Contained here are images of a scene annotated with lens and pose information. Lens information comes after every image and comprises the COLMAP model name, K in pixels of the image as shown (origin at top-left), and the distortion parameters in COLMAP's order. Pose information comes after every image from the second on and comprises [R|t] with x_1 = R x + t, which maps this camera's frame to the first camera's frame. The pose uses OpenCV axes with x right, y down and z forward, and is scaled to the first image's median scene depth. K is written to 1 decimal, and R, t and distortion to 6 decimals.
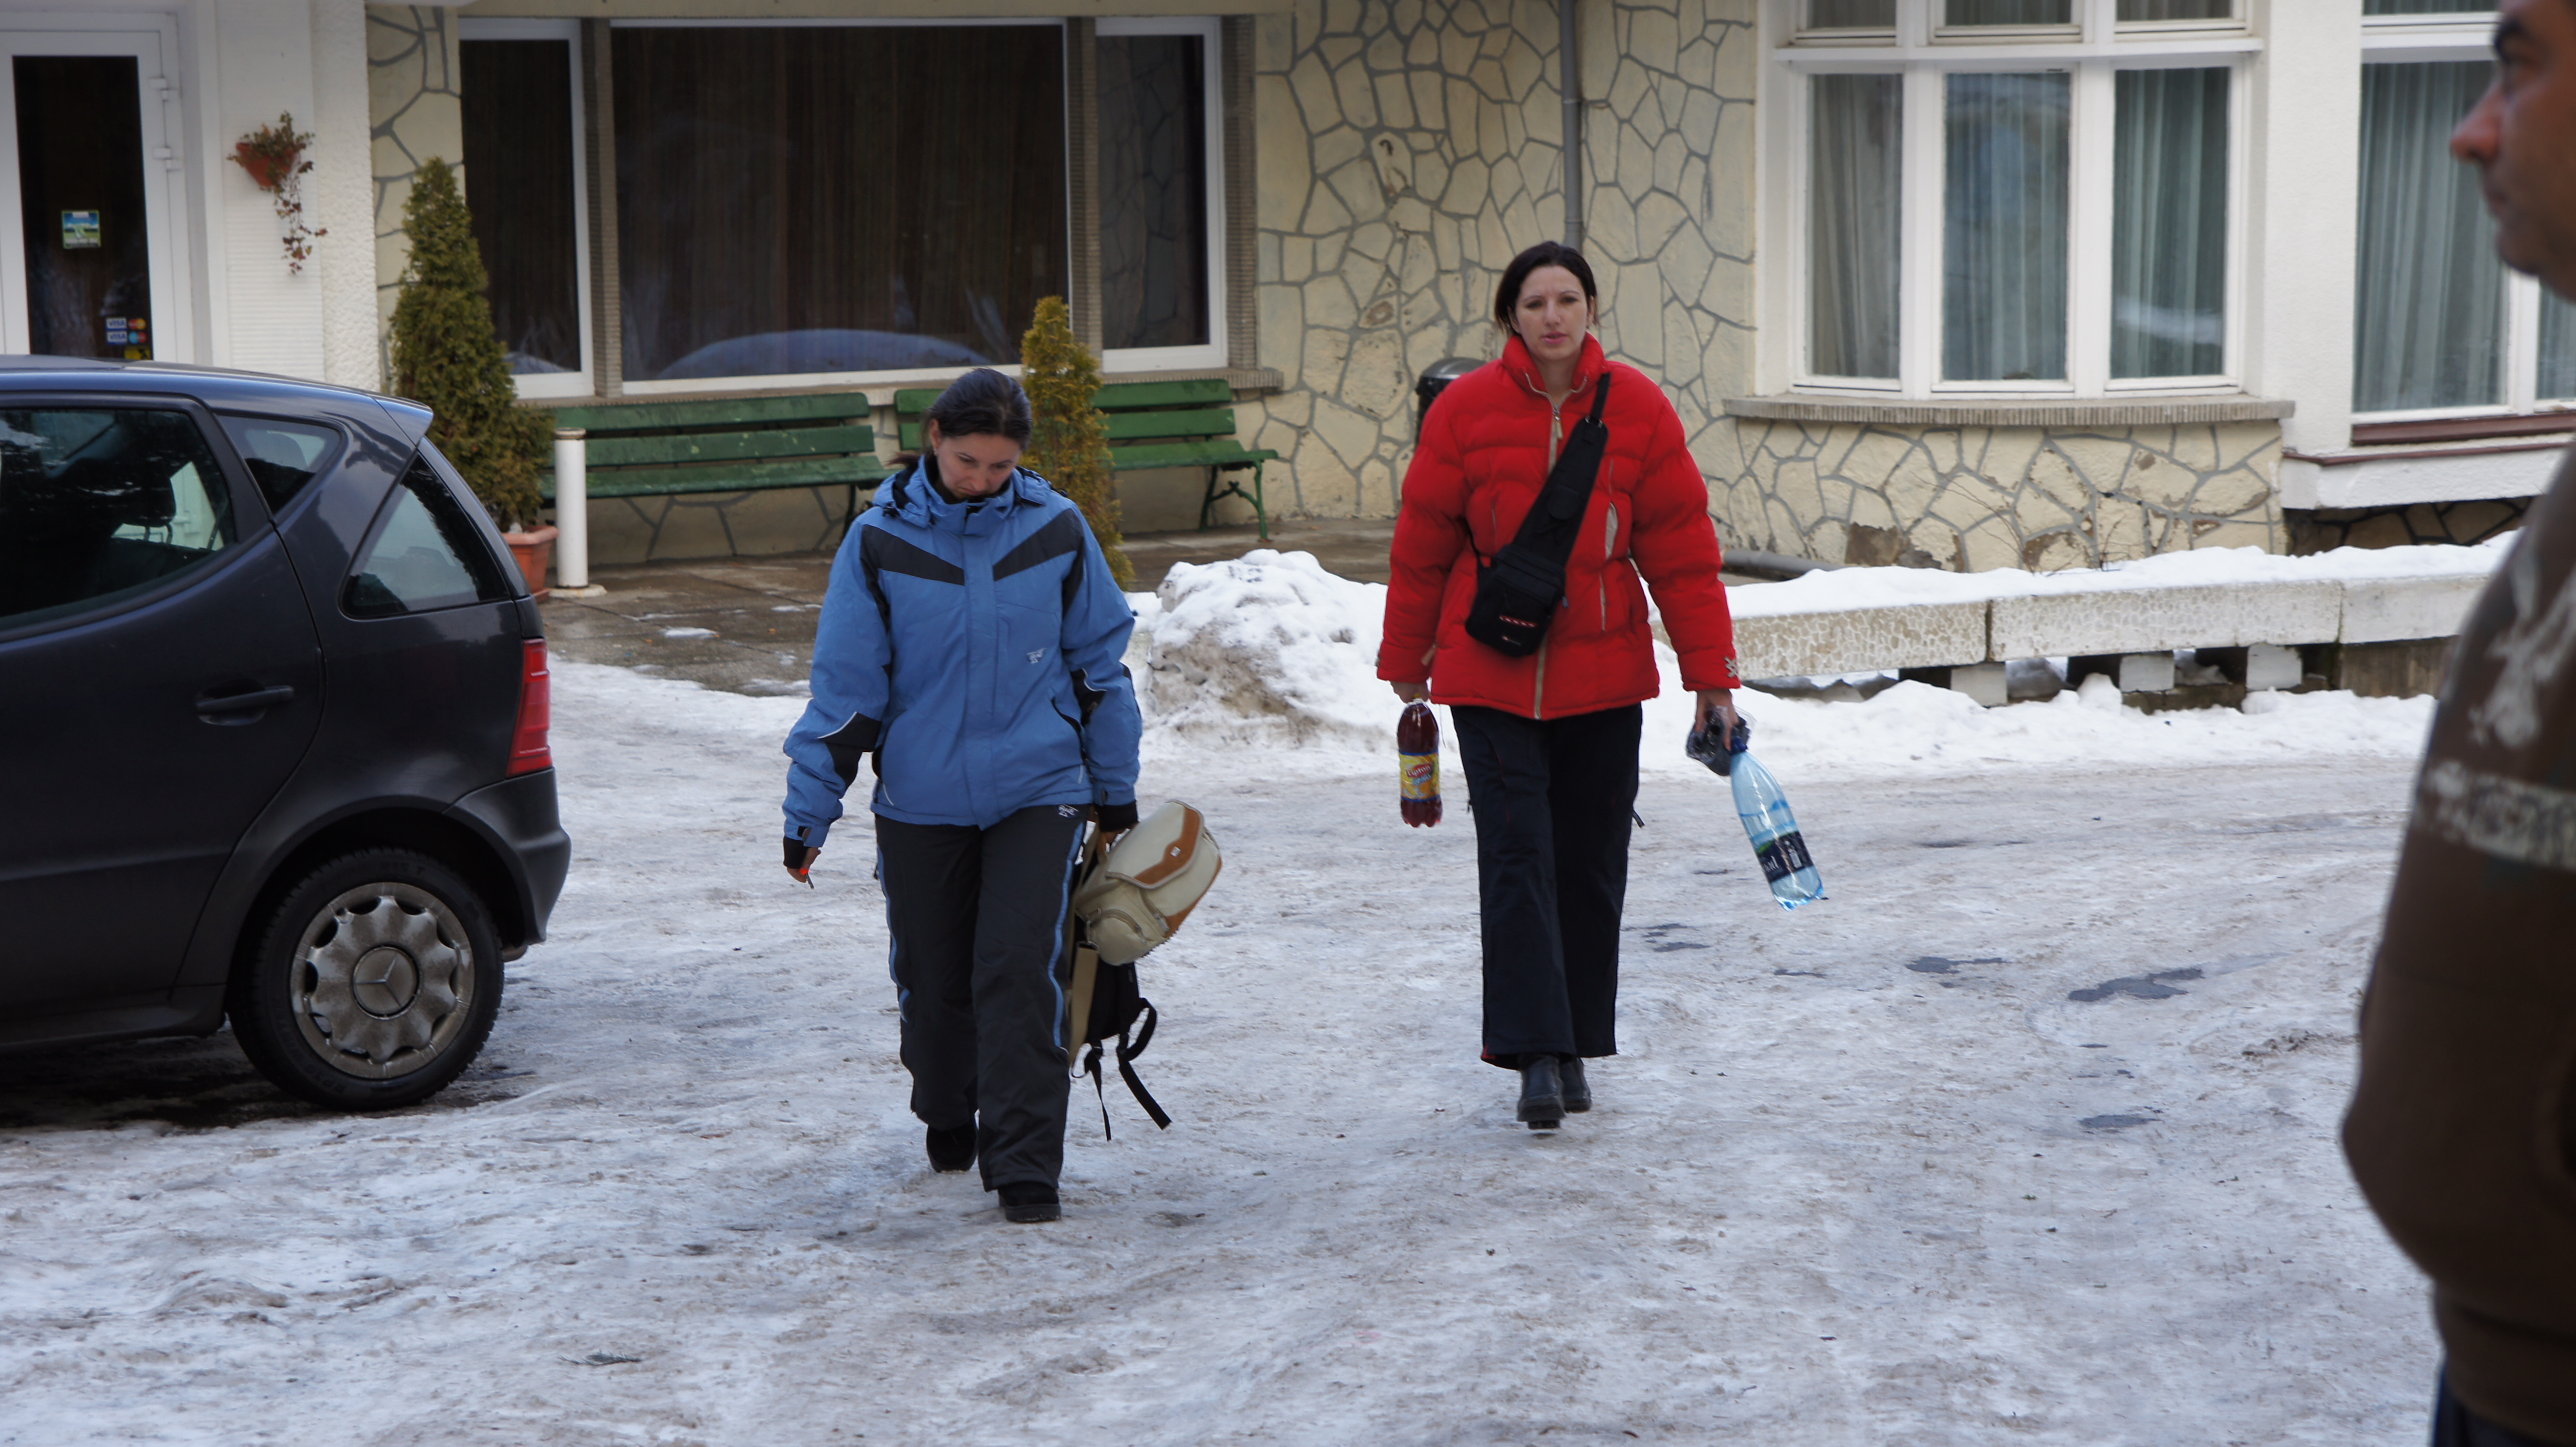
lens RADIAL K [[5360.8, 0, 1281.5], [0, 5360.8, 779.5], [0, 0, 1]] dist [0.249109, 0.000000]
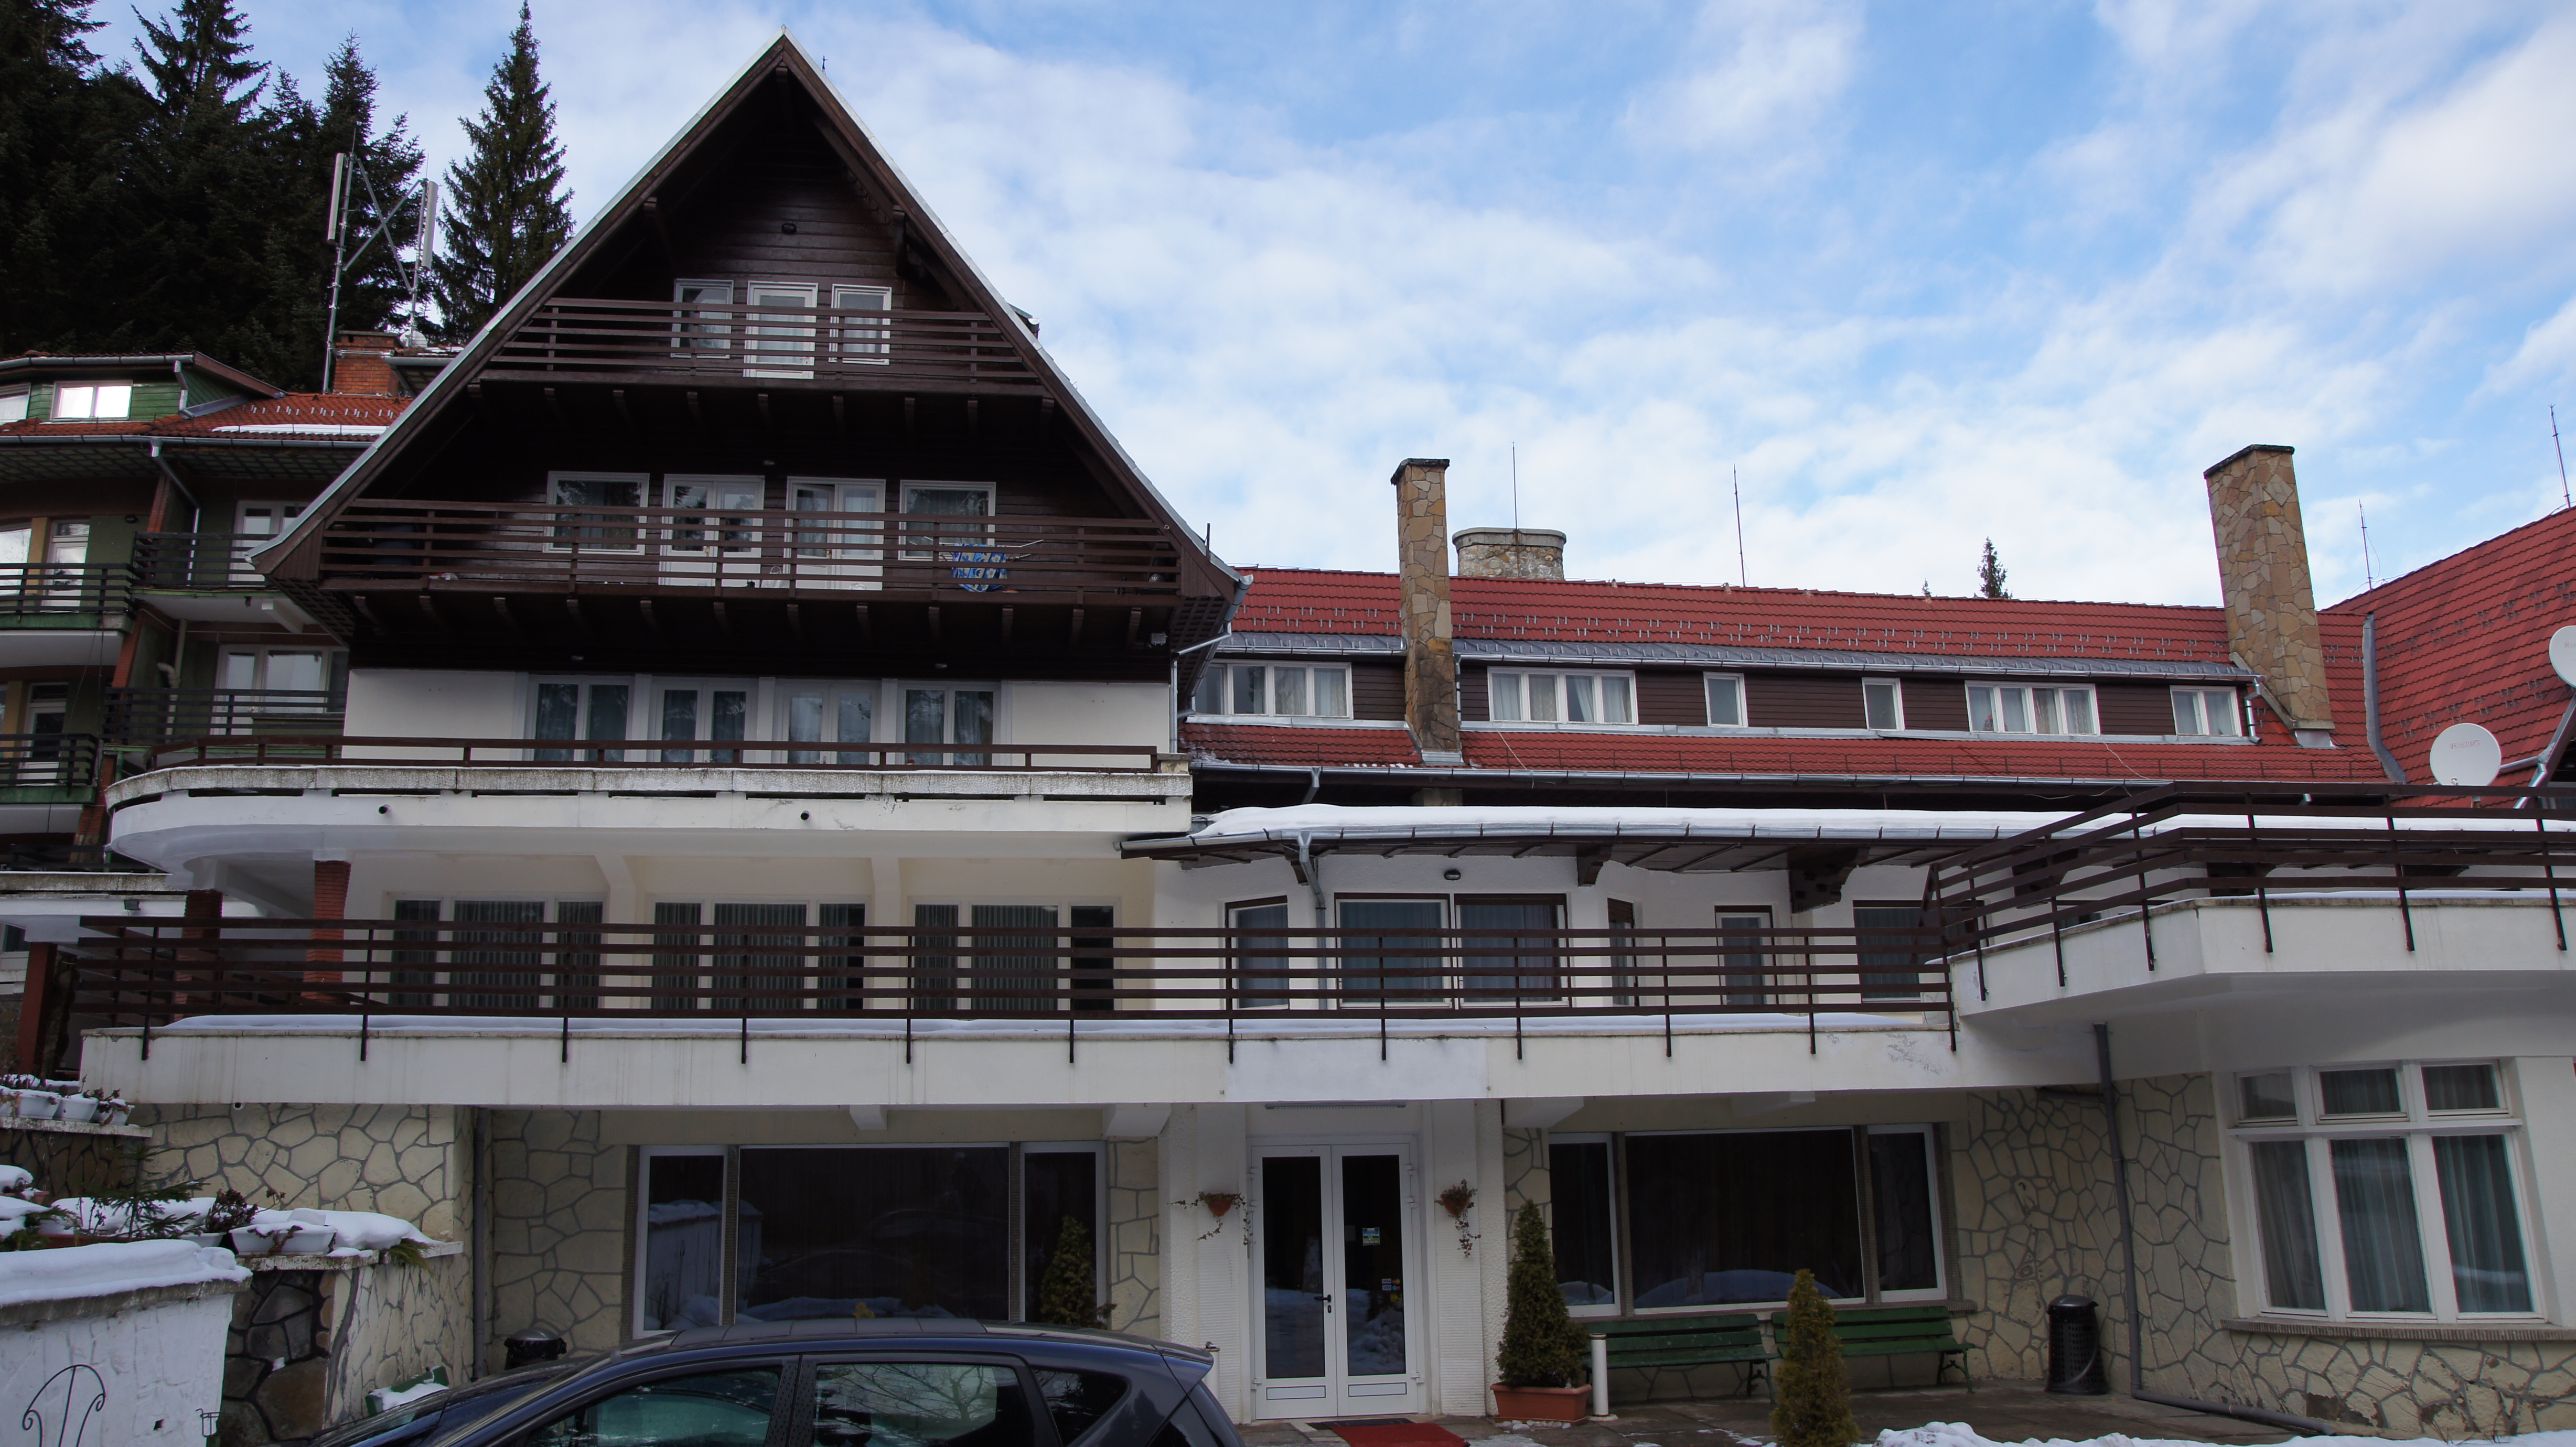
lens RADIAL K [[1904.3, 0, 1277.7], [0, 1904.3, 737.5], [0, 0, 1]] dist [-0.131420, 0.130090]
pose [[0.932233, -0.089797, -0.350540, 0.020700], [-0.039256, 0.937907, -0.344659, -0.027203], [0.359724, 0.335064, 0.870822, 0.267024]]
